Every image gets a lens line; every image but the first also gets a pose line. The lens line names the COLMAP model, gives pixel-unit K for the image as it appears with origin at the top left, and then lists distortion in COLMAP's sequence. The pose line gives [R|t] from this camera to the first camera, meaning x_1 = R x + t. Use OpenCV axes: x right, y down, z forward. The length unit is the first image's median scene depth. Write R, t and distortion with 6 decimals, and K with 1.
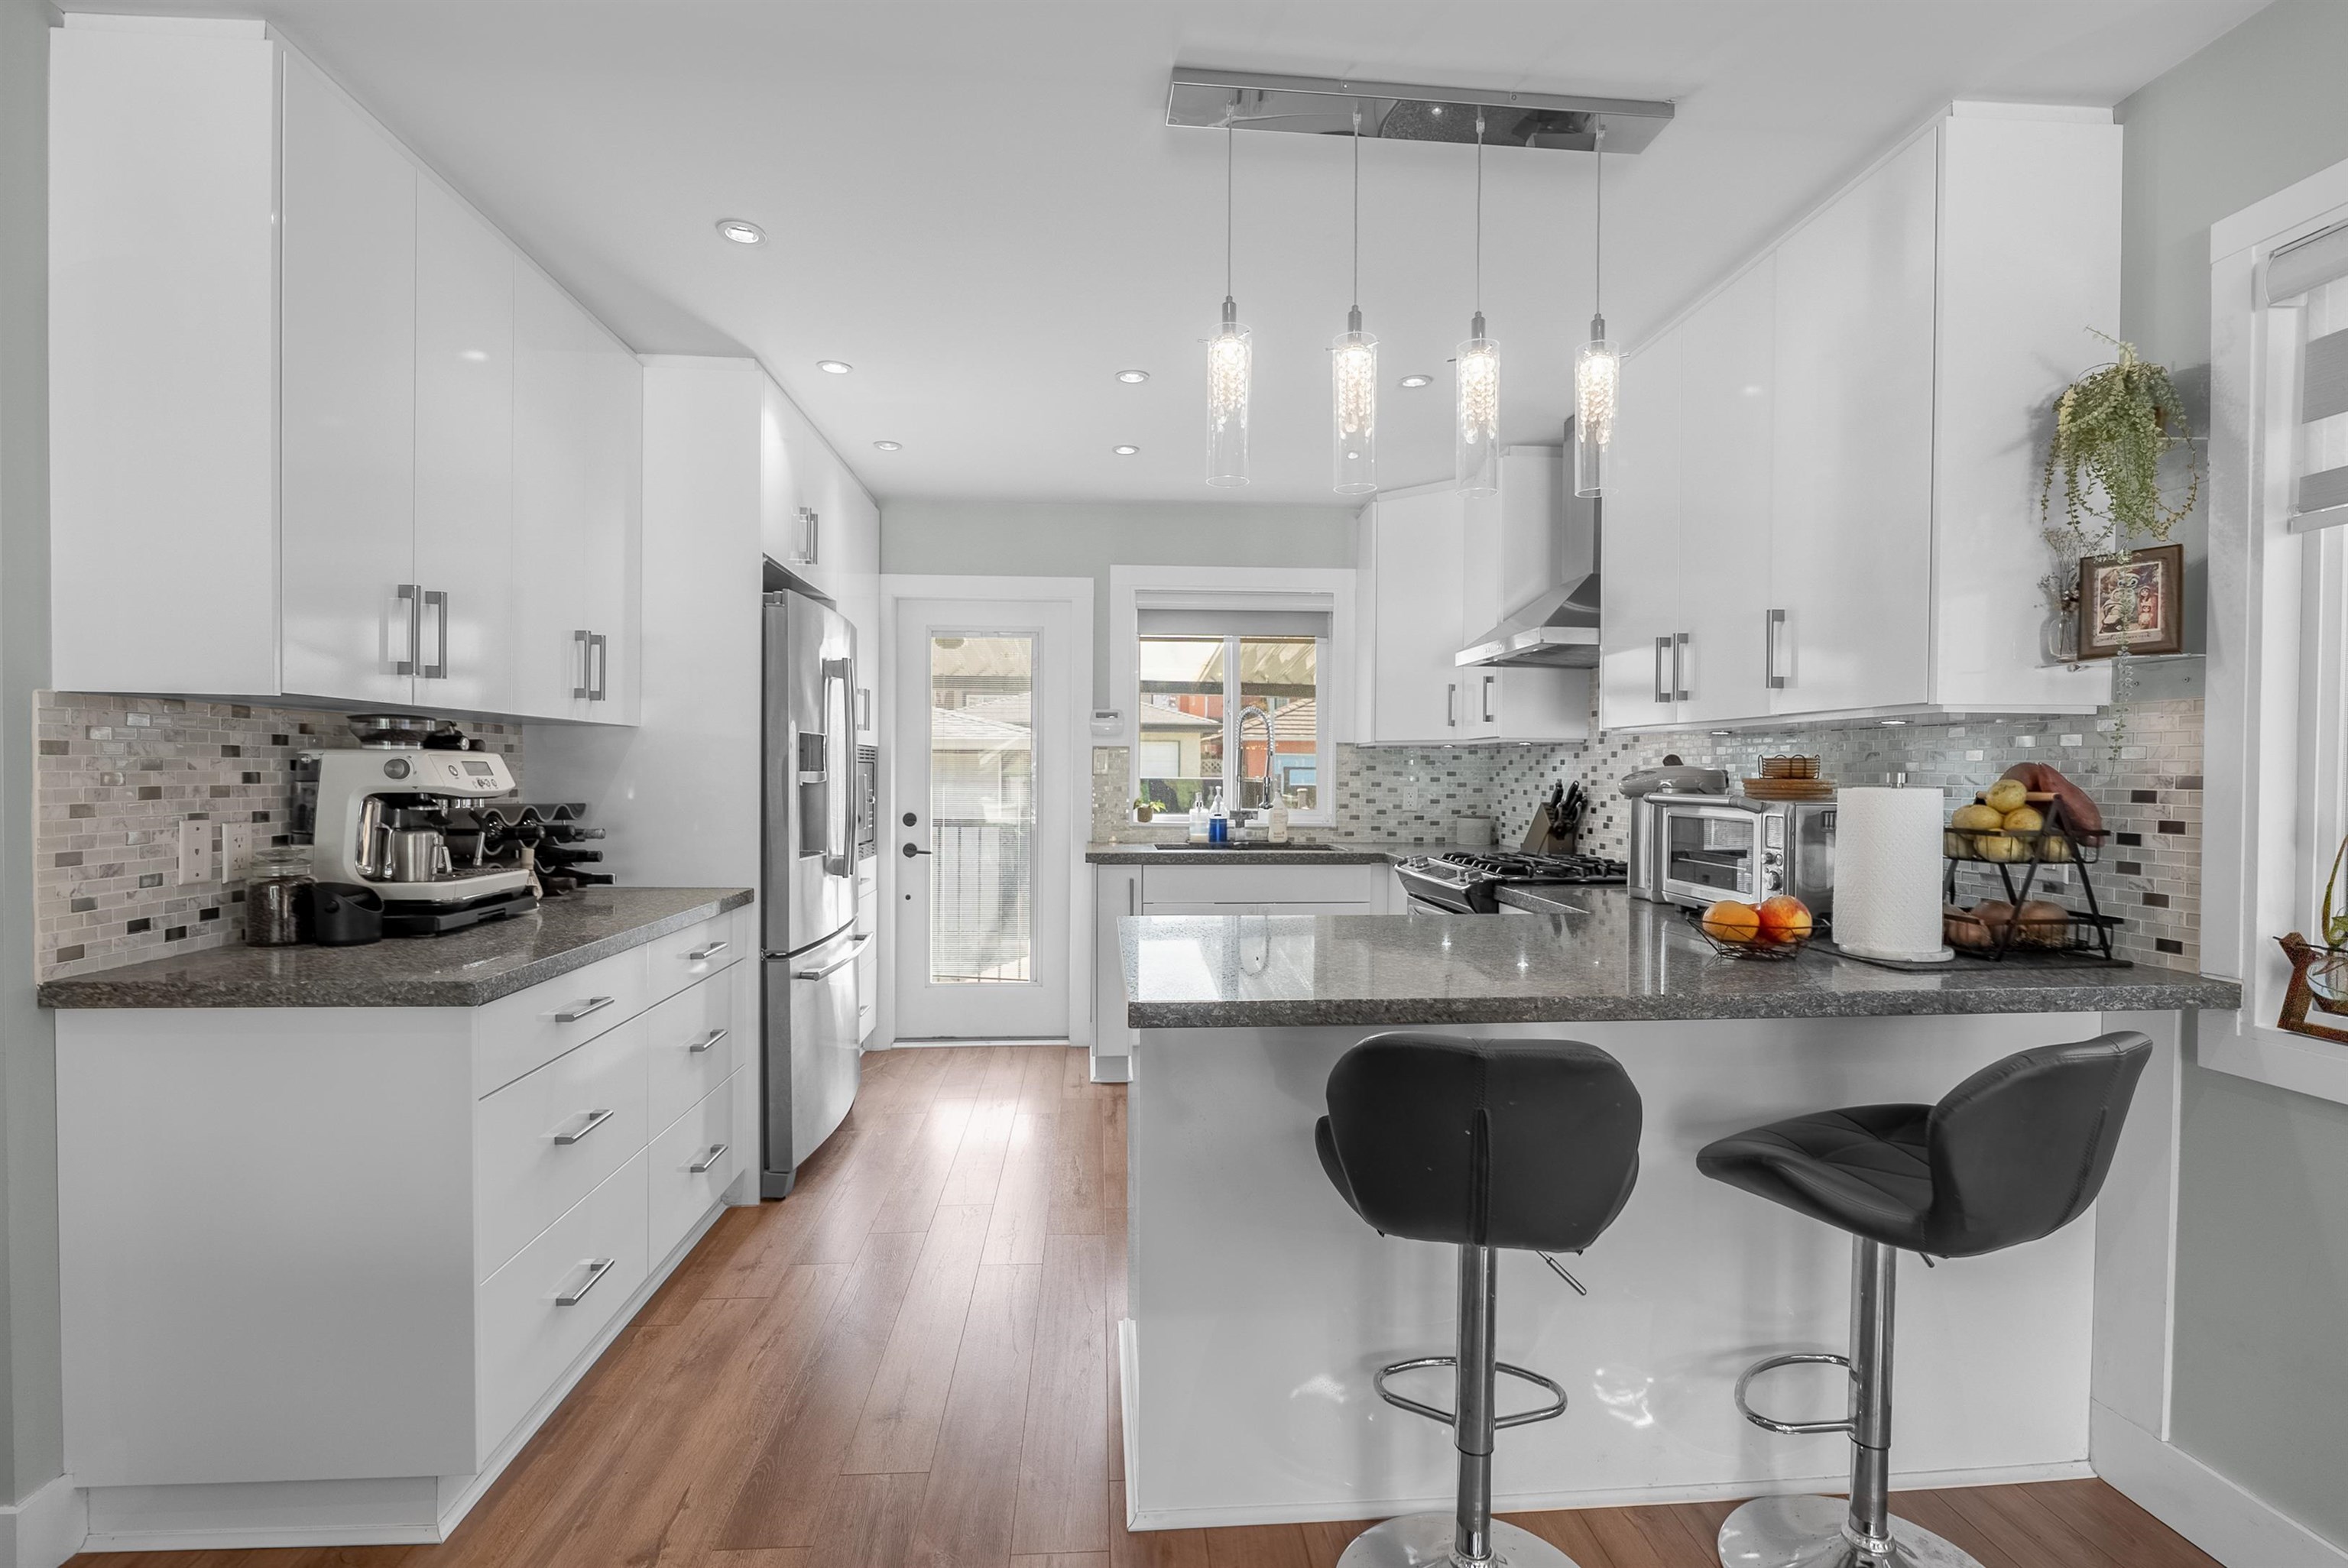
lens RADIAL K [[1093.6, 0, 1175.4], [0, 1093.6, 790.1], [0, 0, 1]] dist [-0.001848, 0.000011]
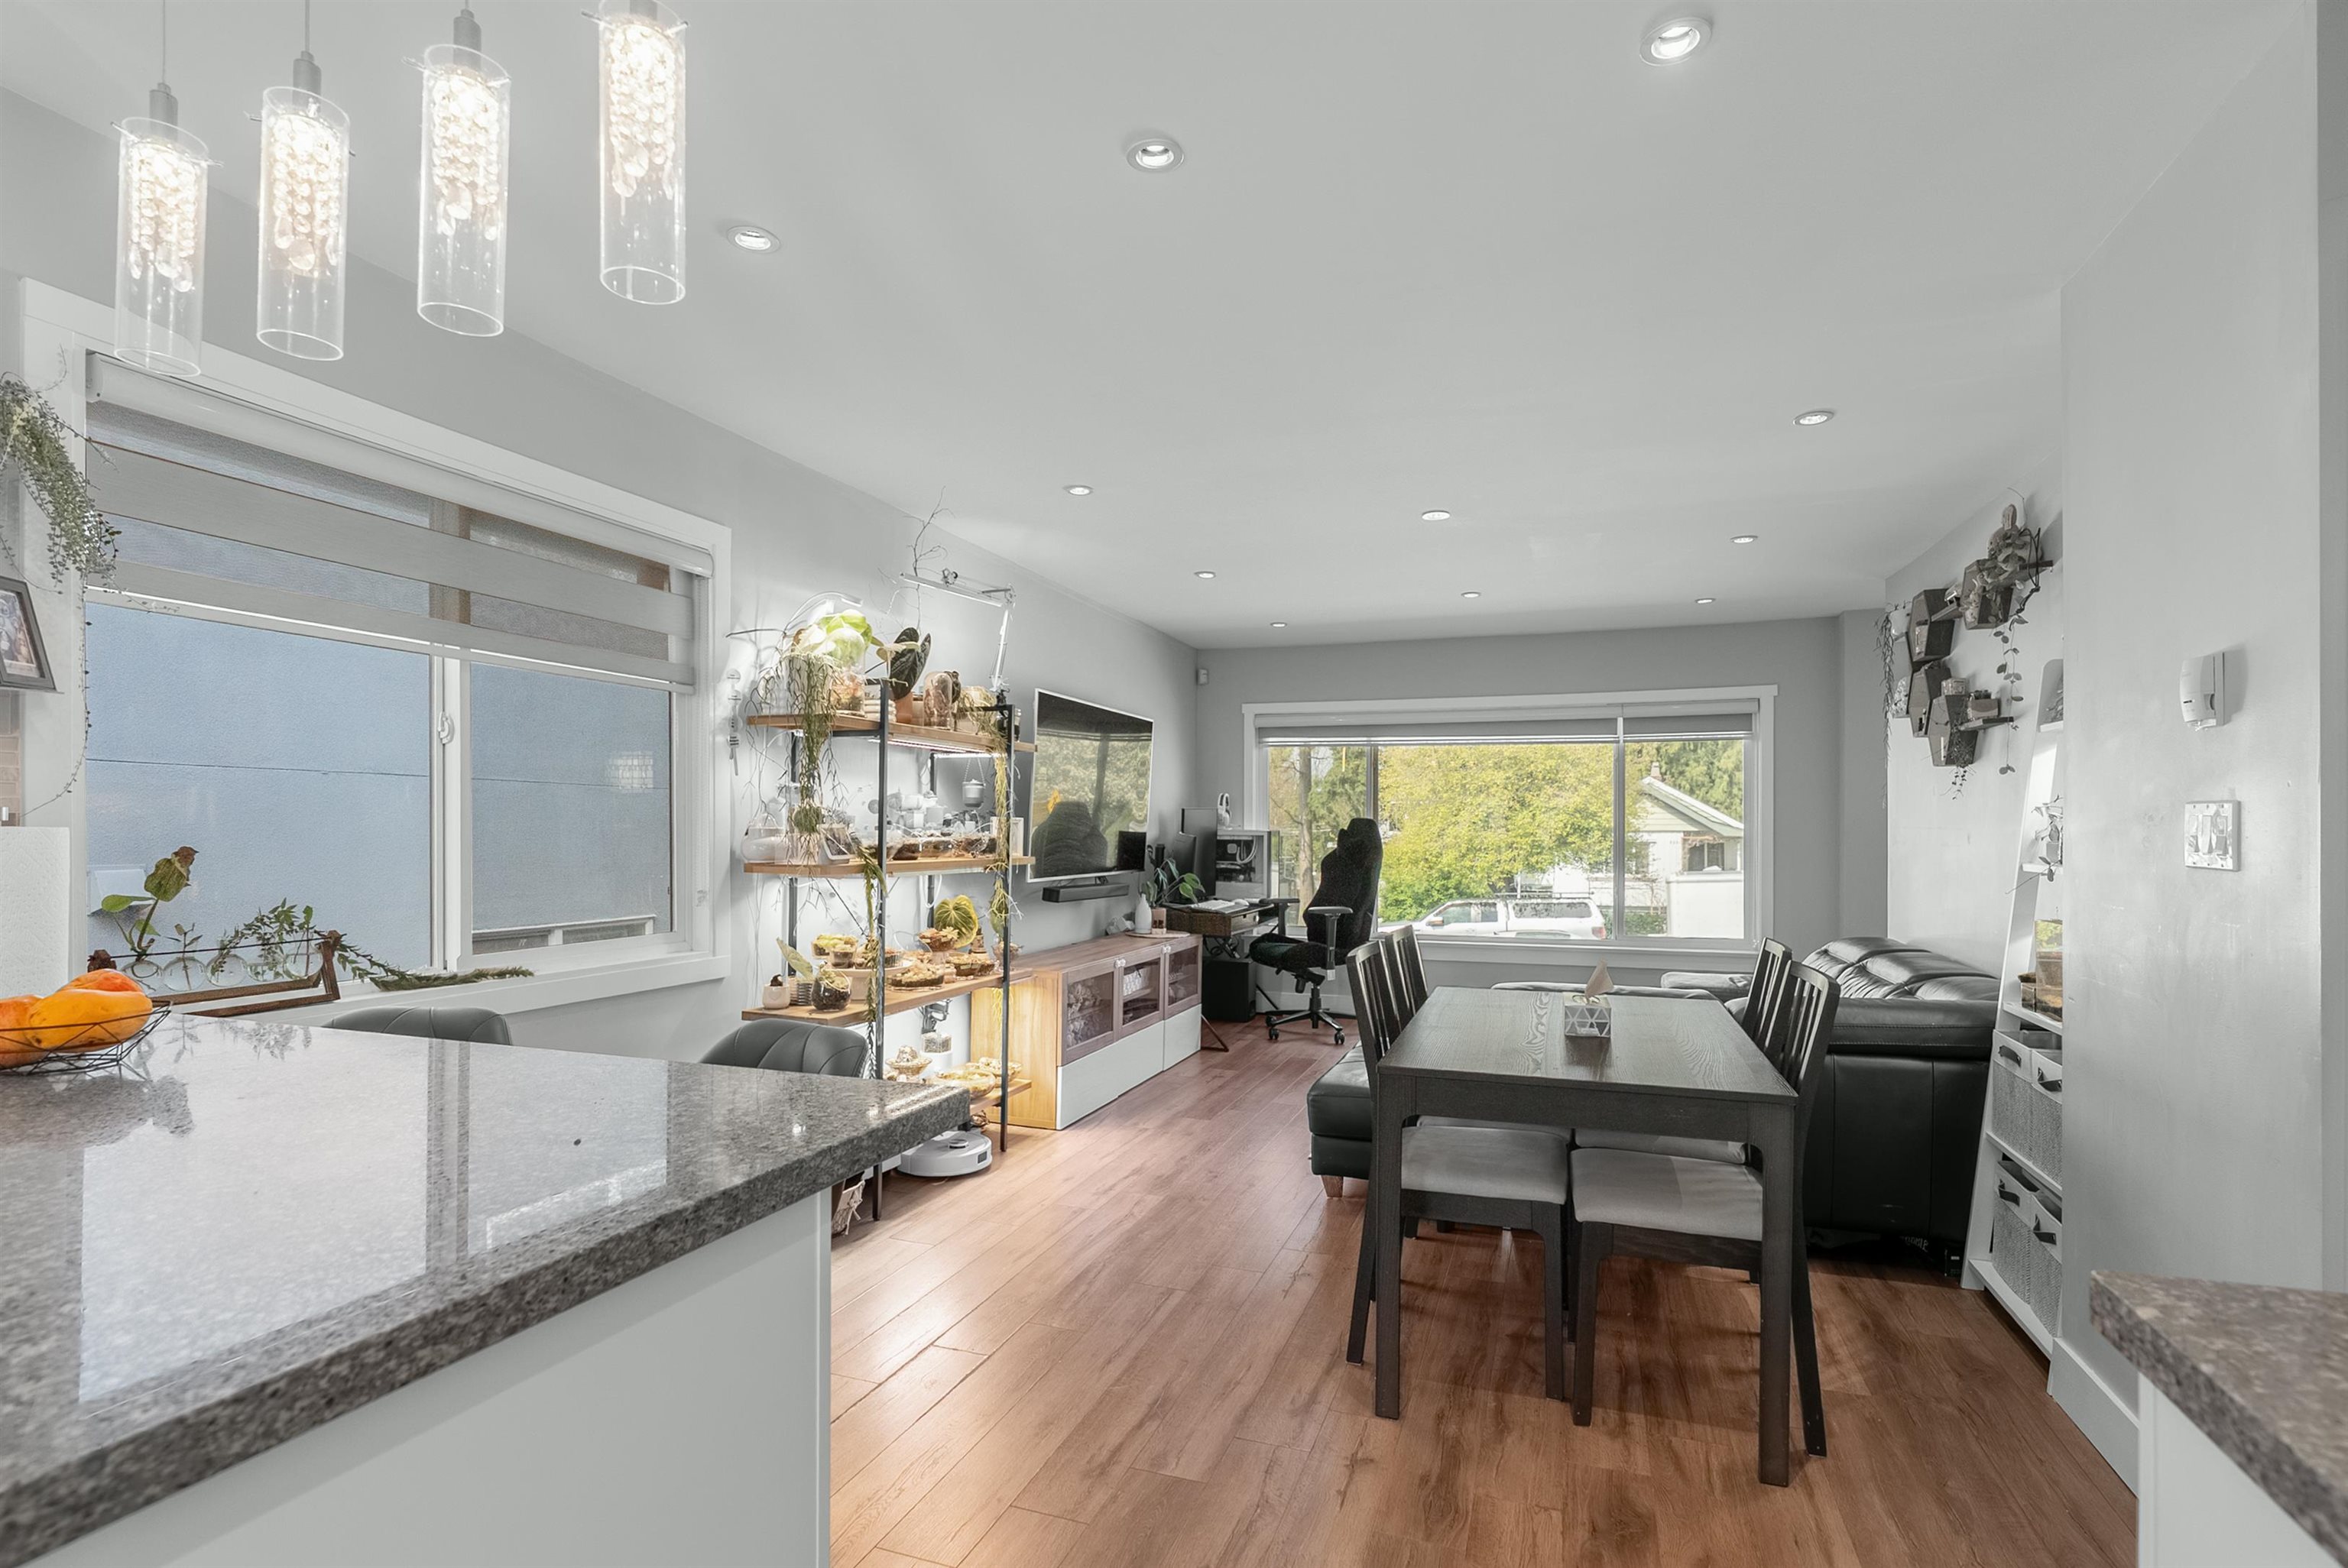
lens RADIAL K [[1093.6, 0, 1175.4], [0, 1093.6, 790.1], [0, 0, 1]] dist [-0.001848, 0.000011]
pose [[-0.908509, 0.003405, 0.417852, -0.197722], [-0.005441, 0.999786, -0.019977, -0.007097], [-0.417830, -0.020423, -0.908295, 0.601943]]
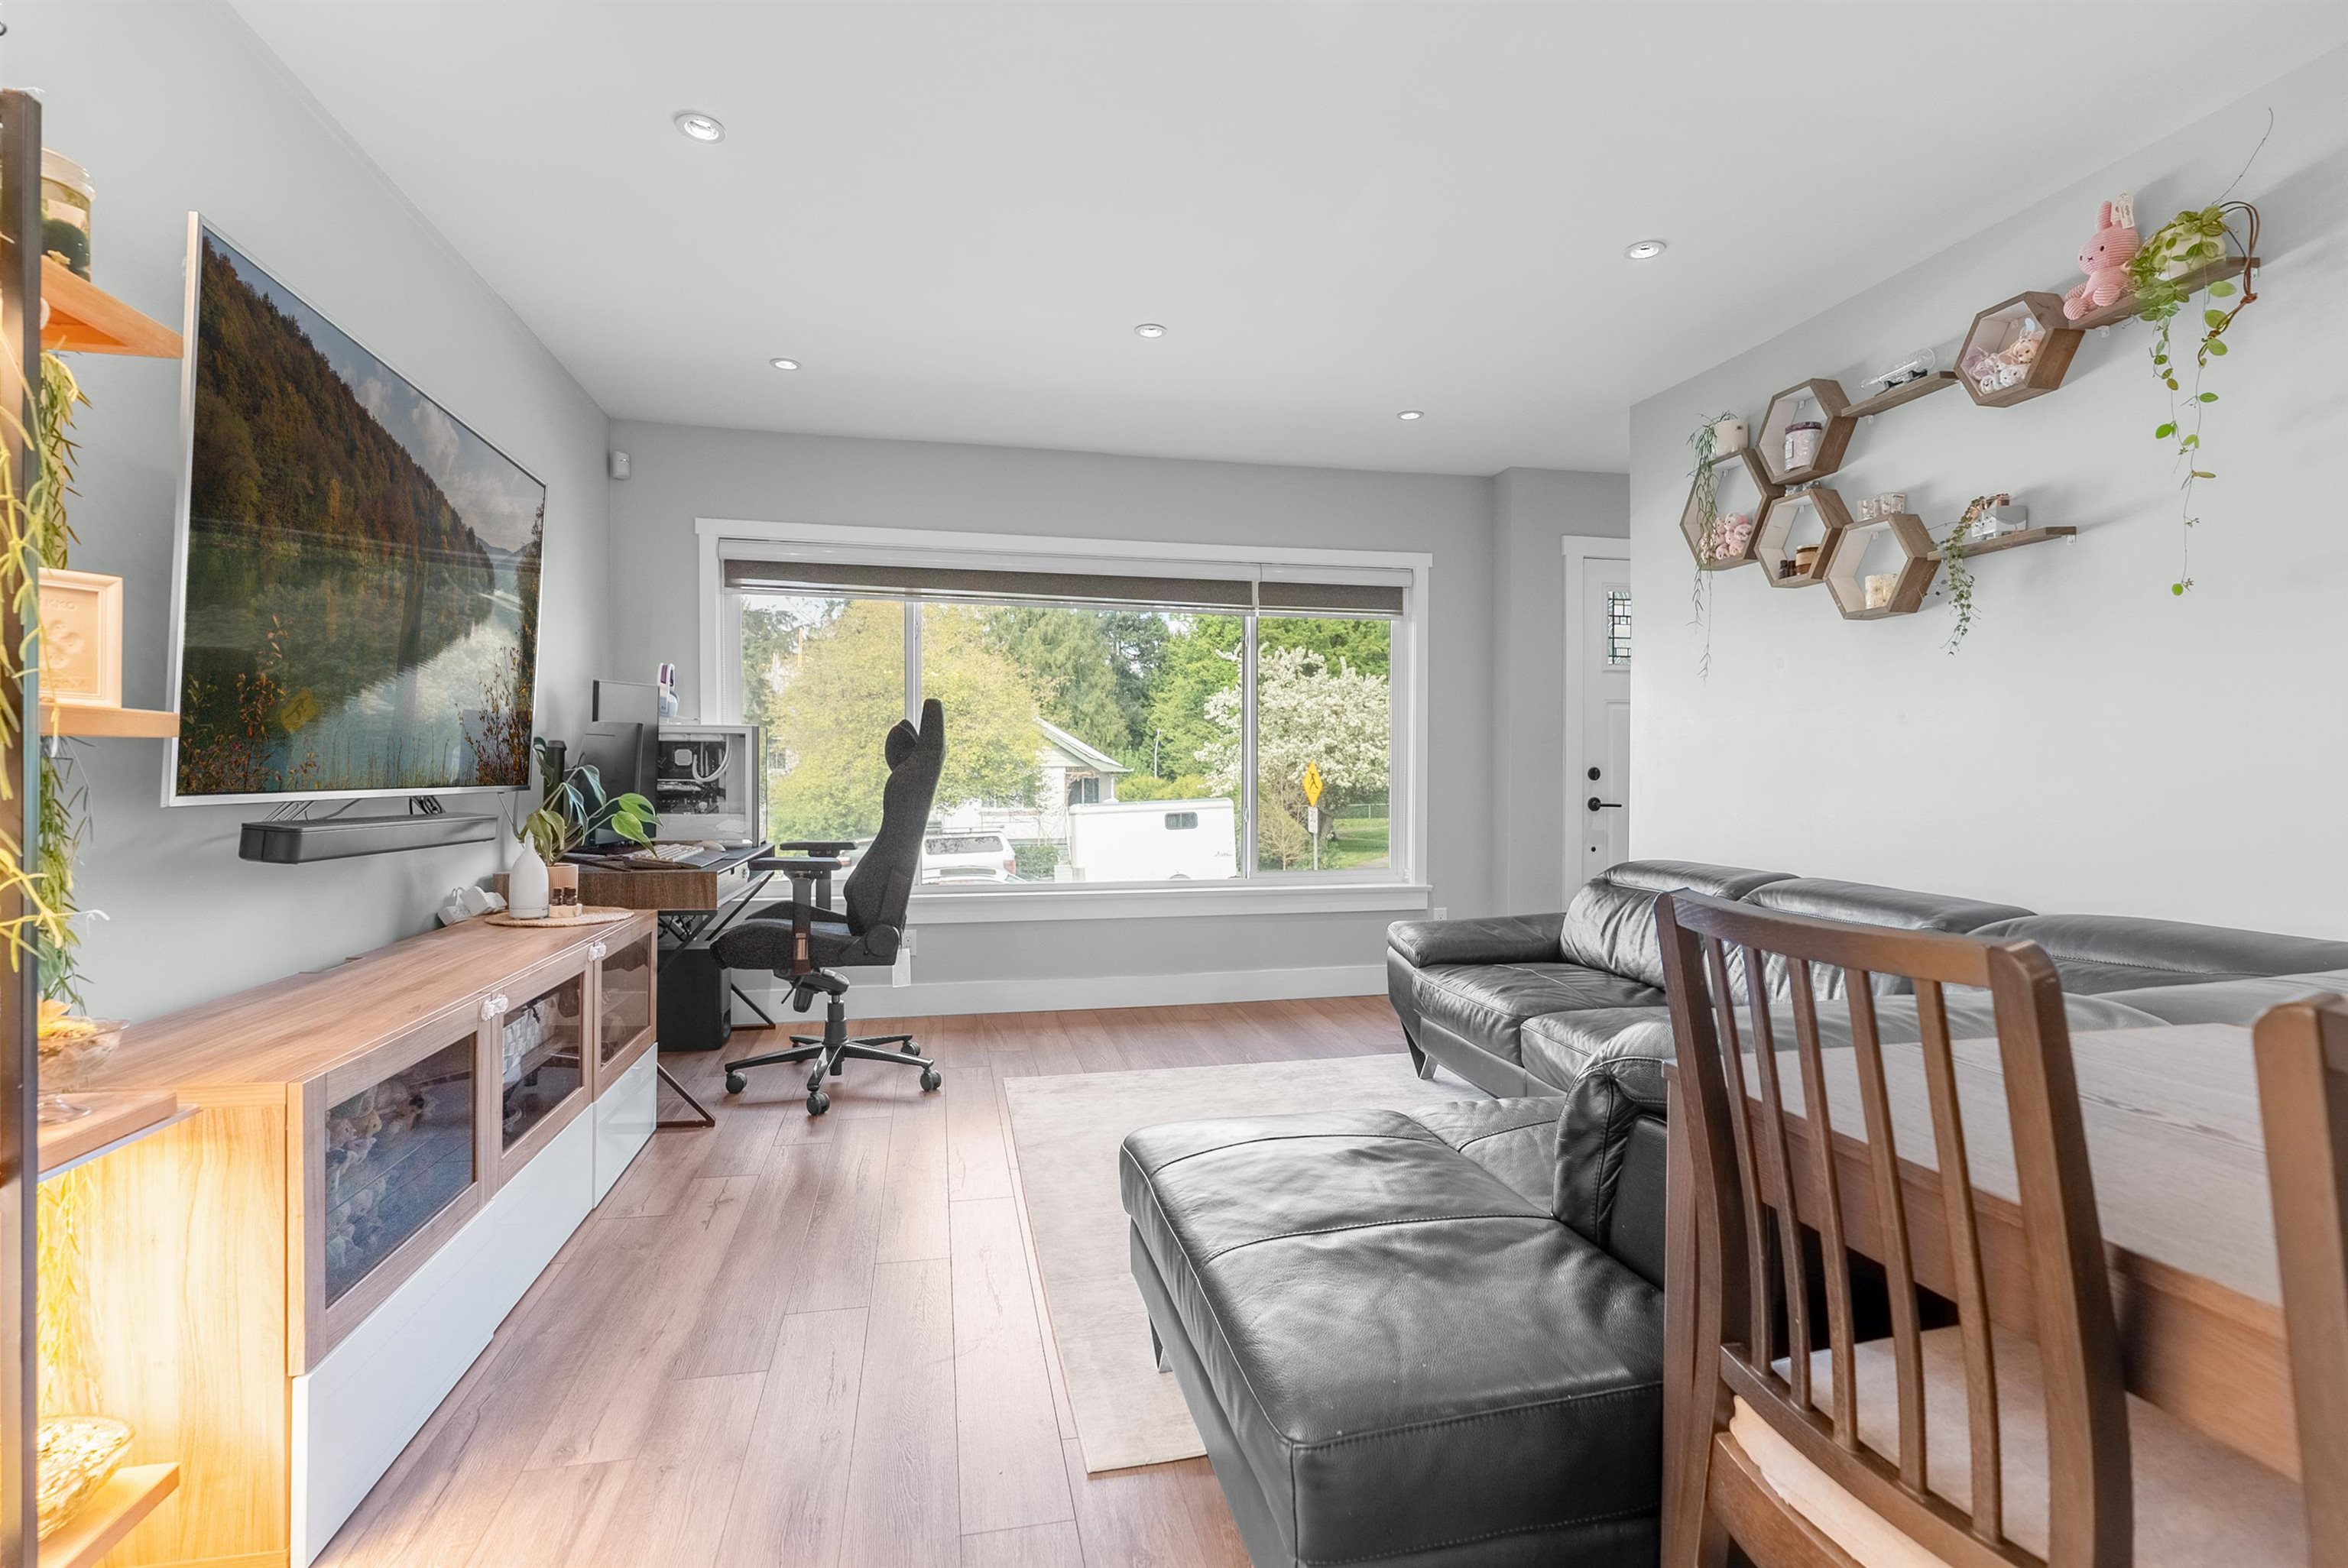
lens RADIAL K [[1076.9, 0, 1170.8], [0, 1076.9, 790.8], [0, 0, 1]] dist [0.001229, 0.000085]
pose [[-0.991821, -0.009116, -0.127312, 0.120710], [-0.013172, 0.999431, 0.031051, 0.044914], [0.126956, 0.032474, -0.991377, 0.046298]]
